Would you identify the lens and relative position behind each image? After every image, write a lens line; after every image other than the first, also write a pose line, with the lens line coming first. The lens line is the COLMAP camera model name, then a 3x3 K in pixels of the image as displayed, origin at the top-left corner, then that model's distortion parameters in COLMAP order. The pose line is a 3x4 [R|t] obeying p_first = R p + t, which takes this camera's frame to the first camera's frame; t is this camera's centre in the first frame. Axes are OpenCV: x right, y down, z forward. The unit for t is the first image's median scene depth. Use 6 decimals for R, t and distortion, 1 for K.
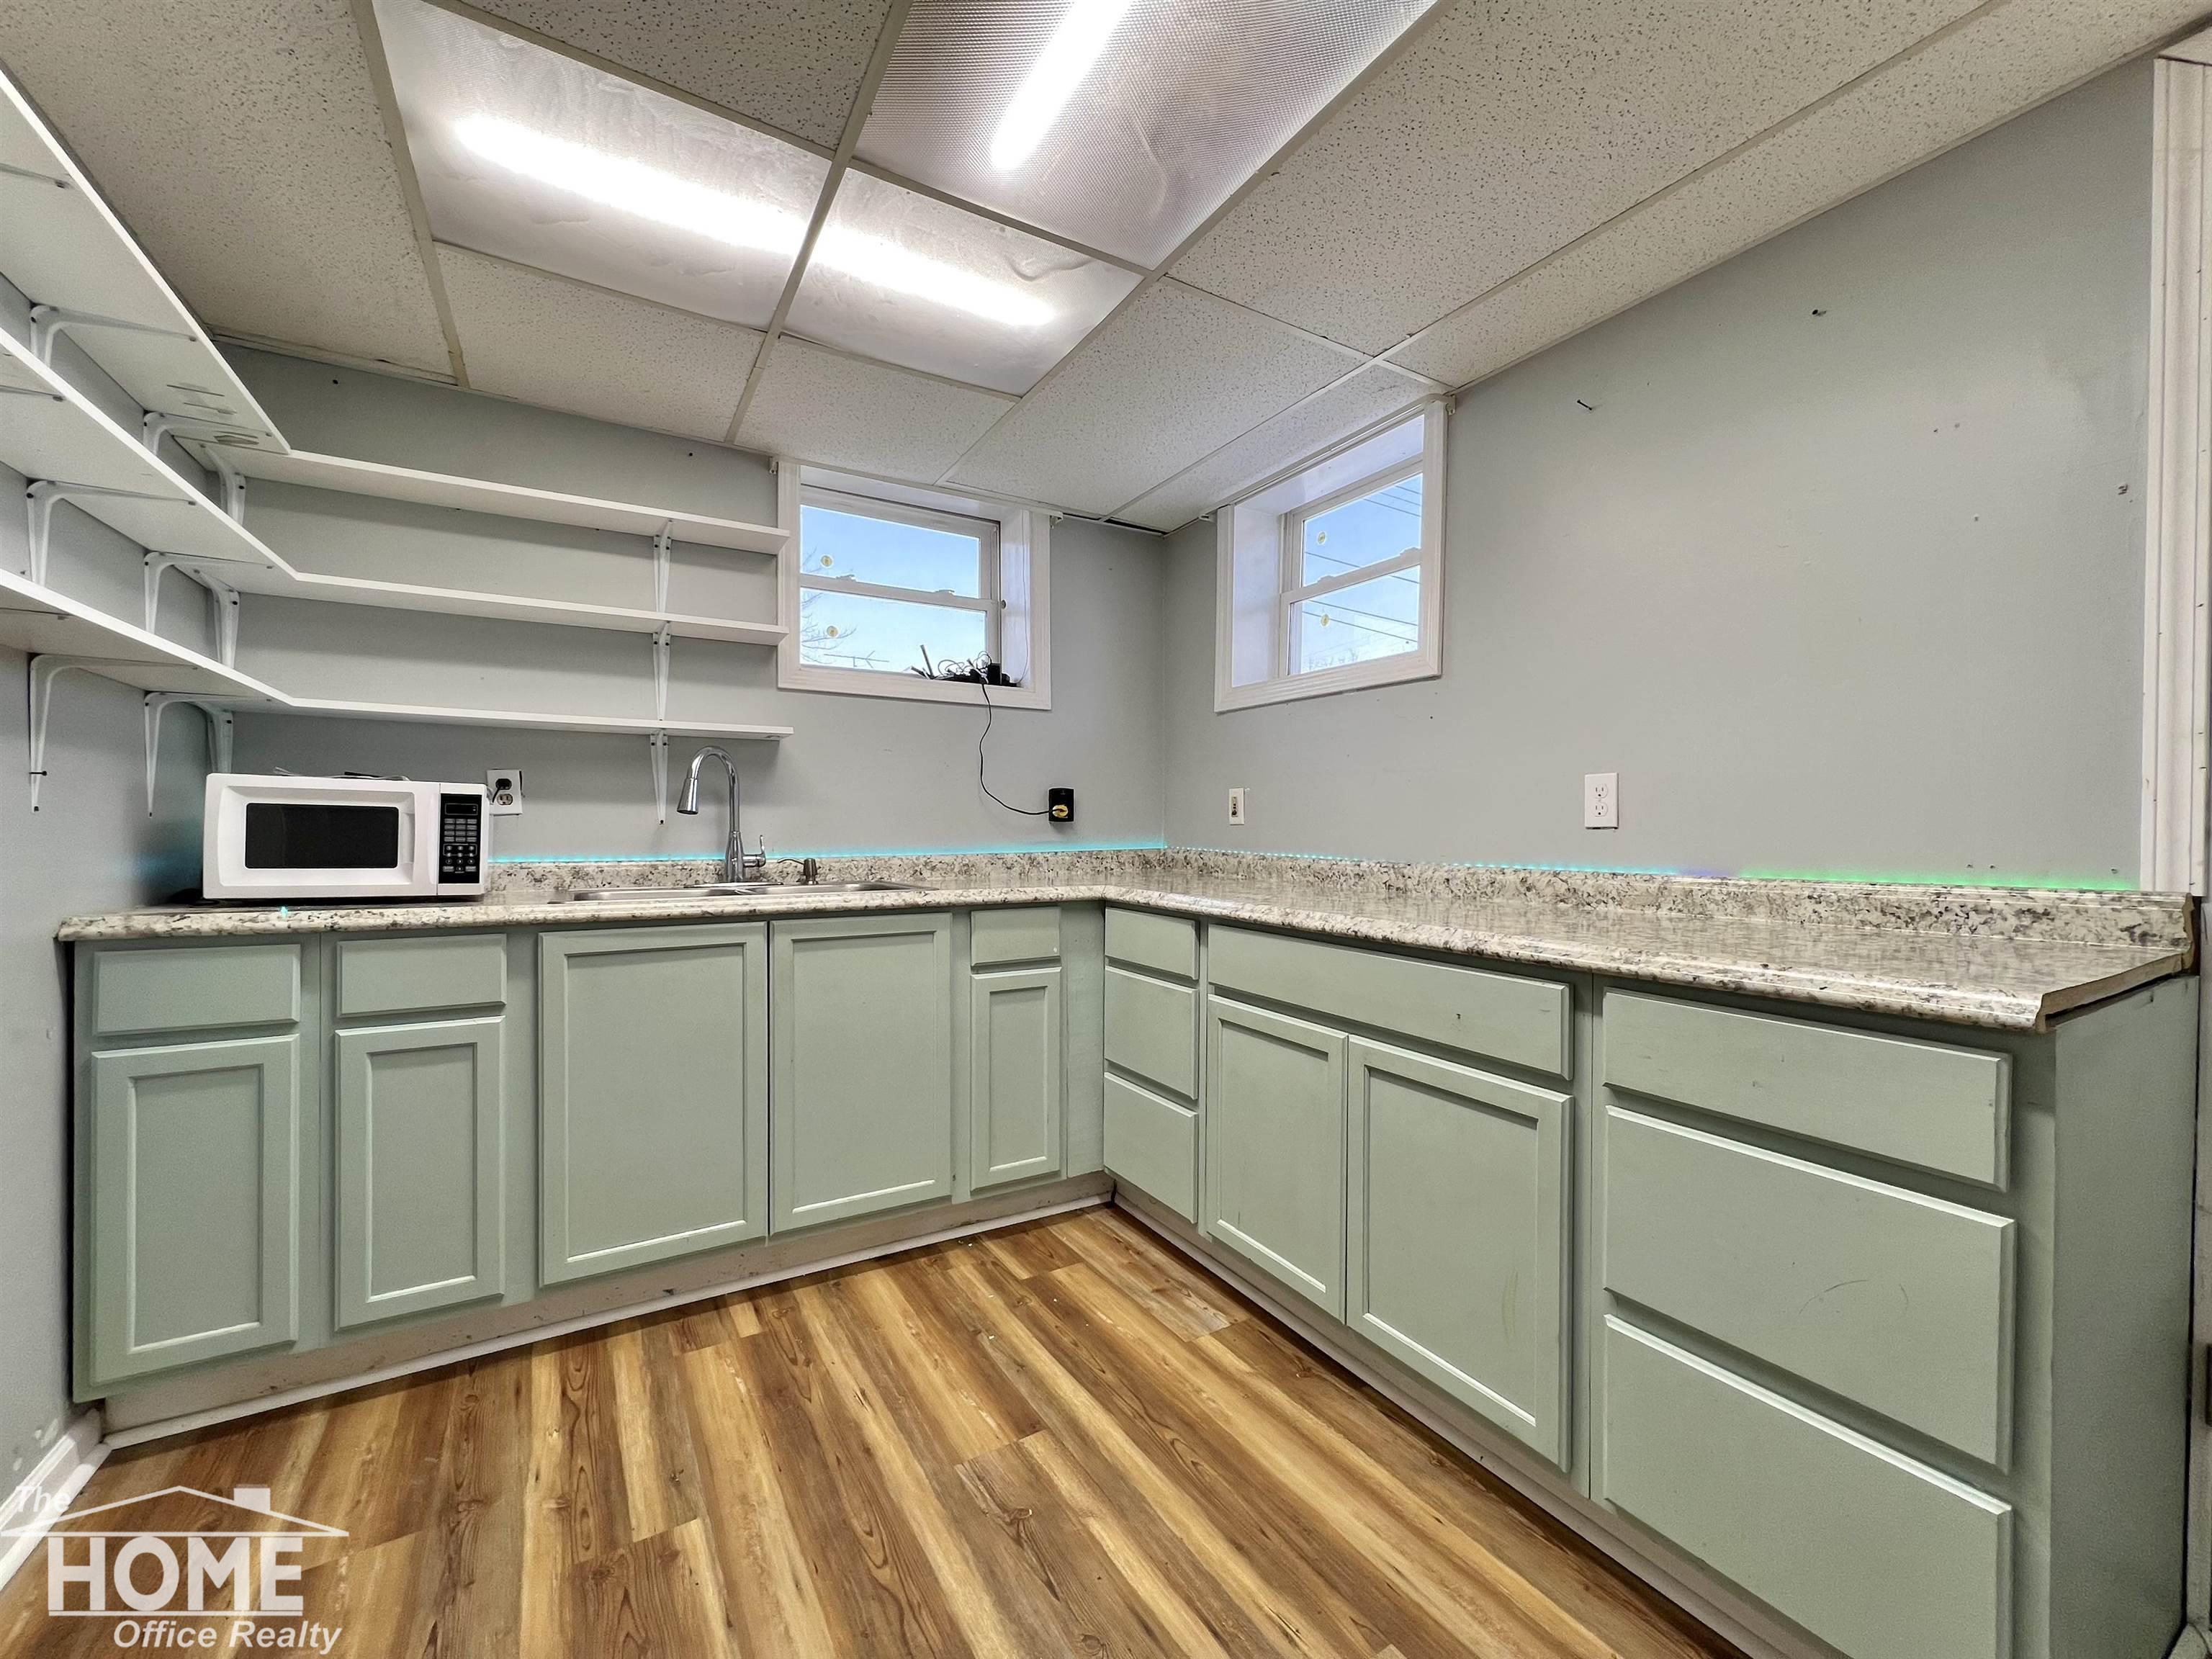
lens RADIAL K [[890.8, 0, 1107.2], [0, 890.8, 830.9], [0, 0, 1]] dist [0.002830, 0.000243]
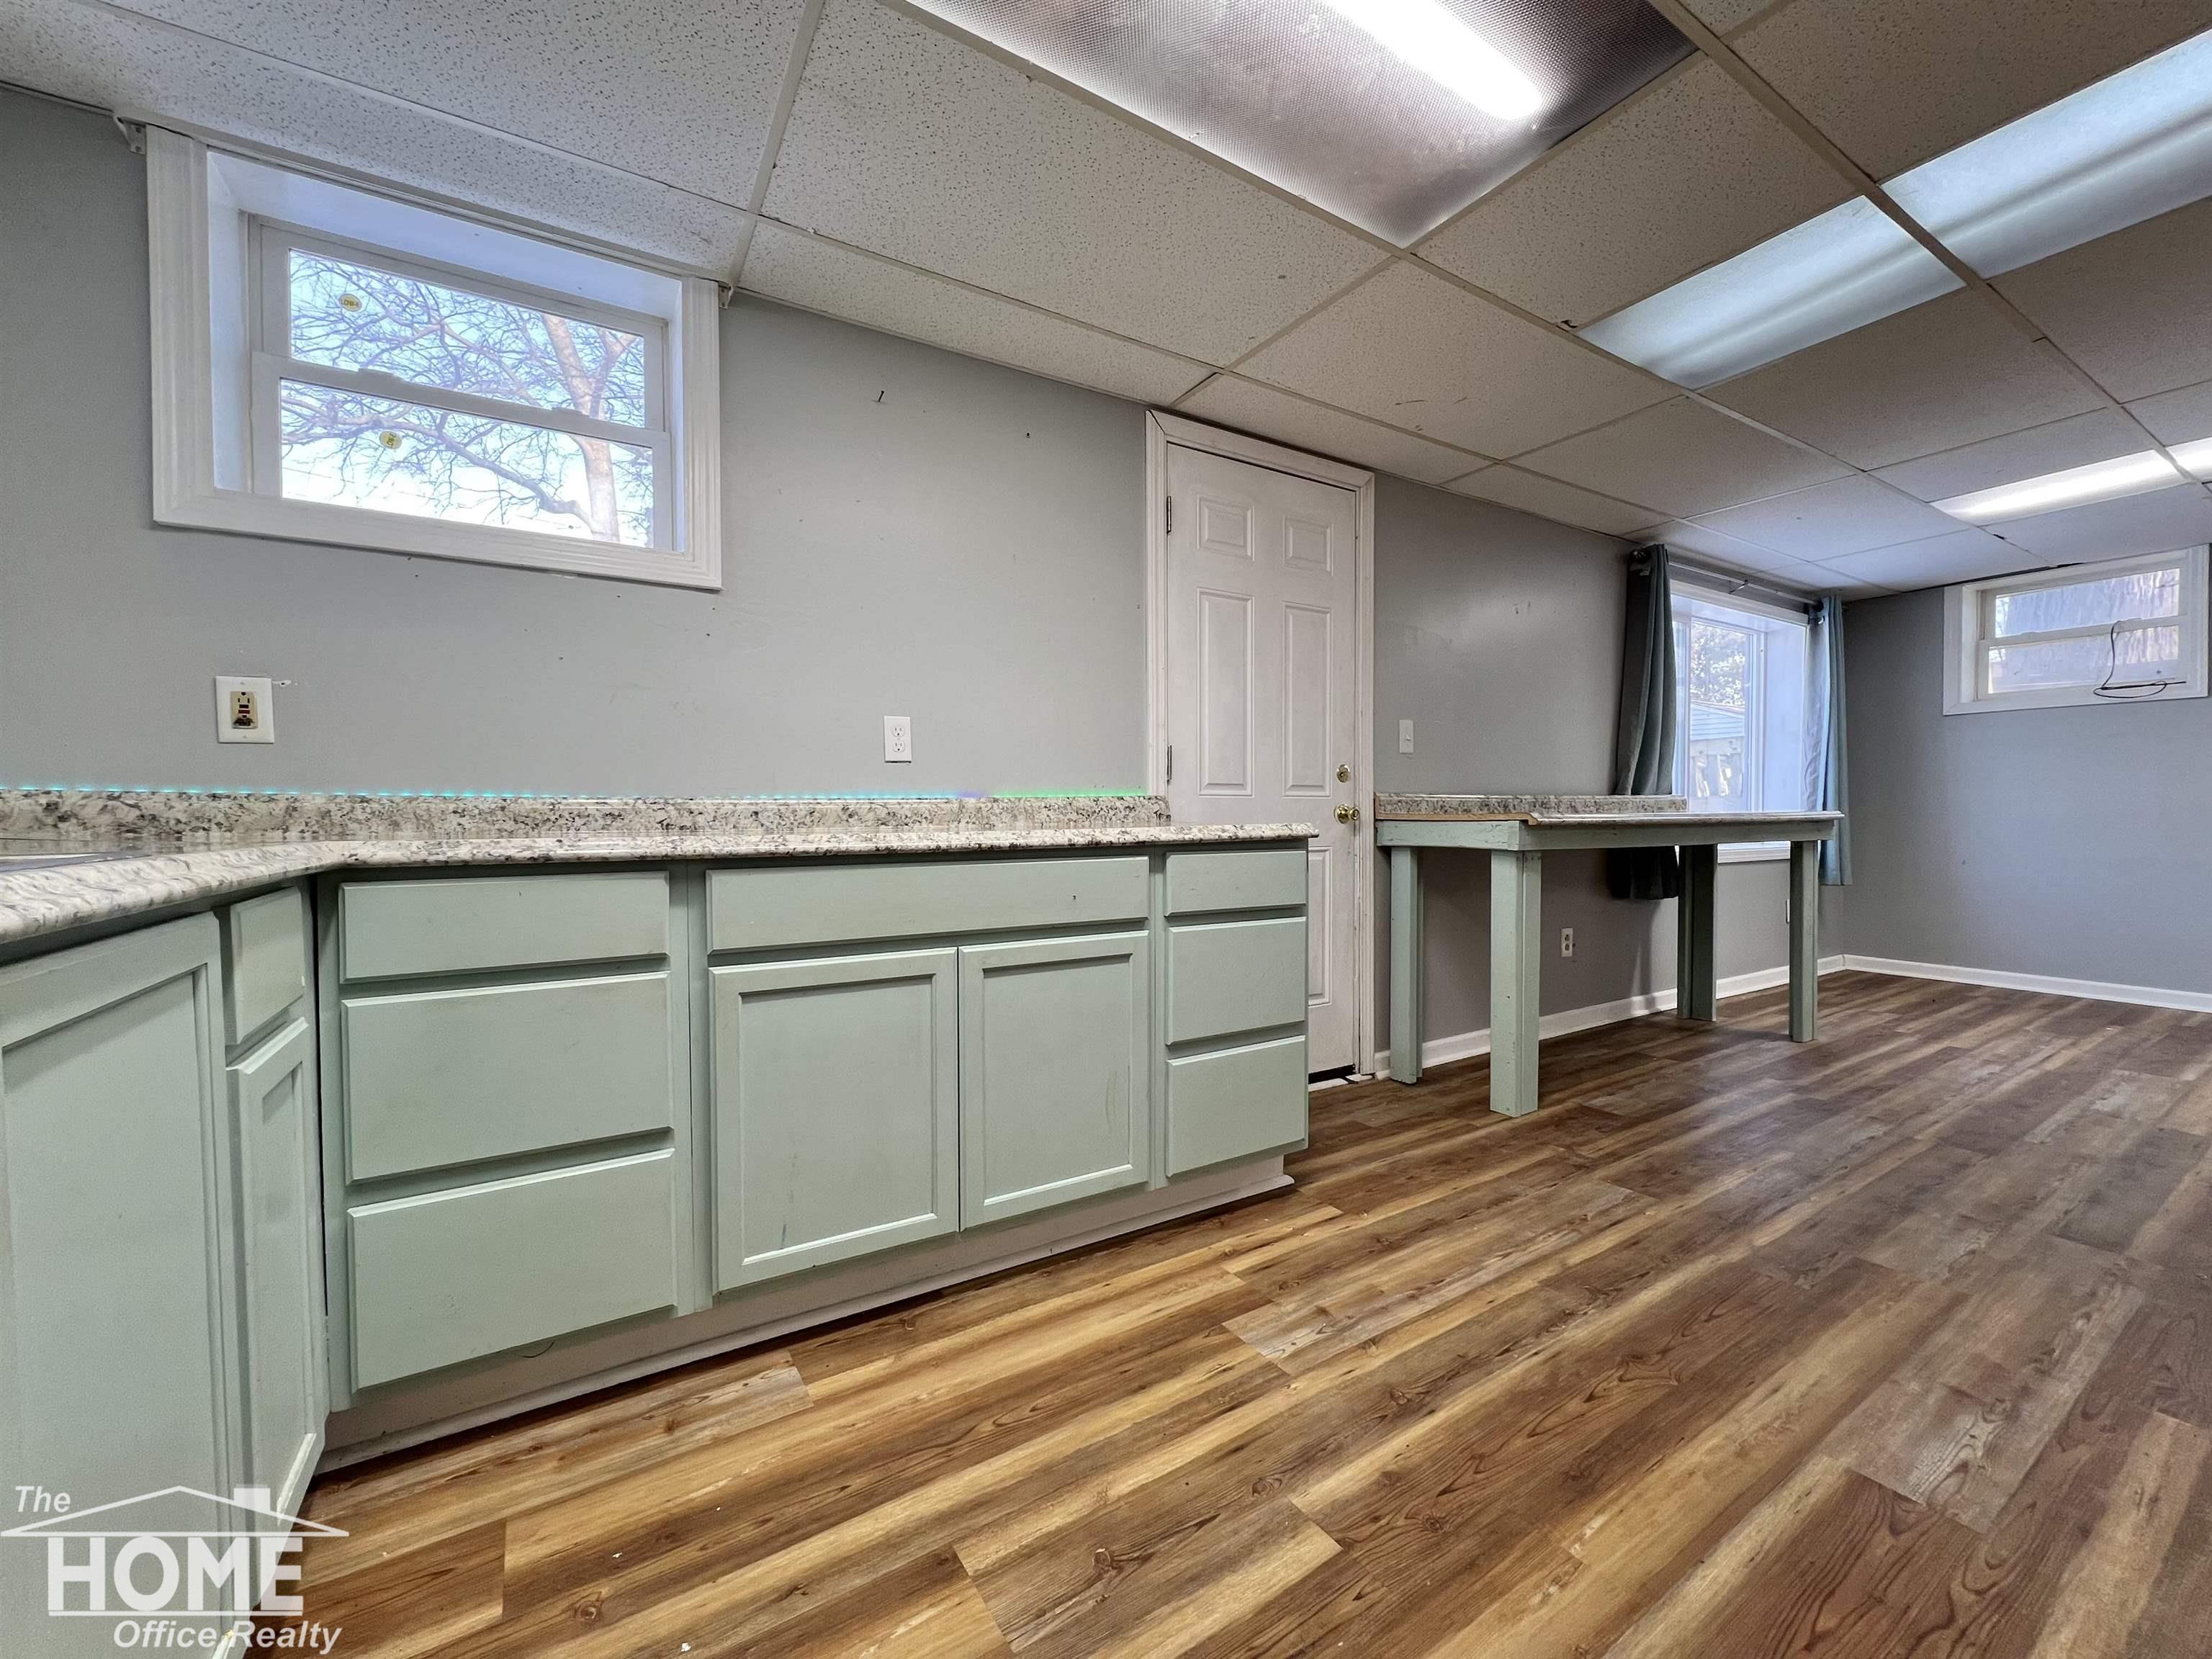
lens RADIAL K [[890.8, 0, 1114.0], [0, 890.8, 822.1], [0, 0, 1]] dist [0.002830, 0.000243]
pose [[-0.016739, -0.019861, 0.999663, -0.737266], [0.009969, 0.999750, 0.020030, 0.064386], [-0.999810, 0.010301, -0.016537, 0.821094]]
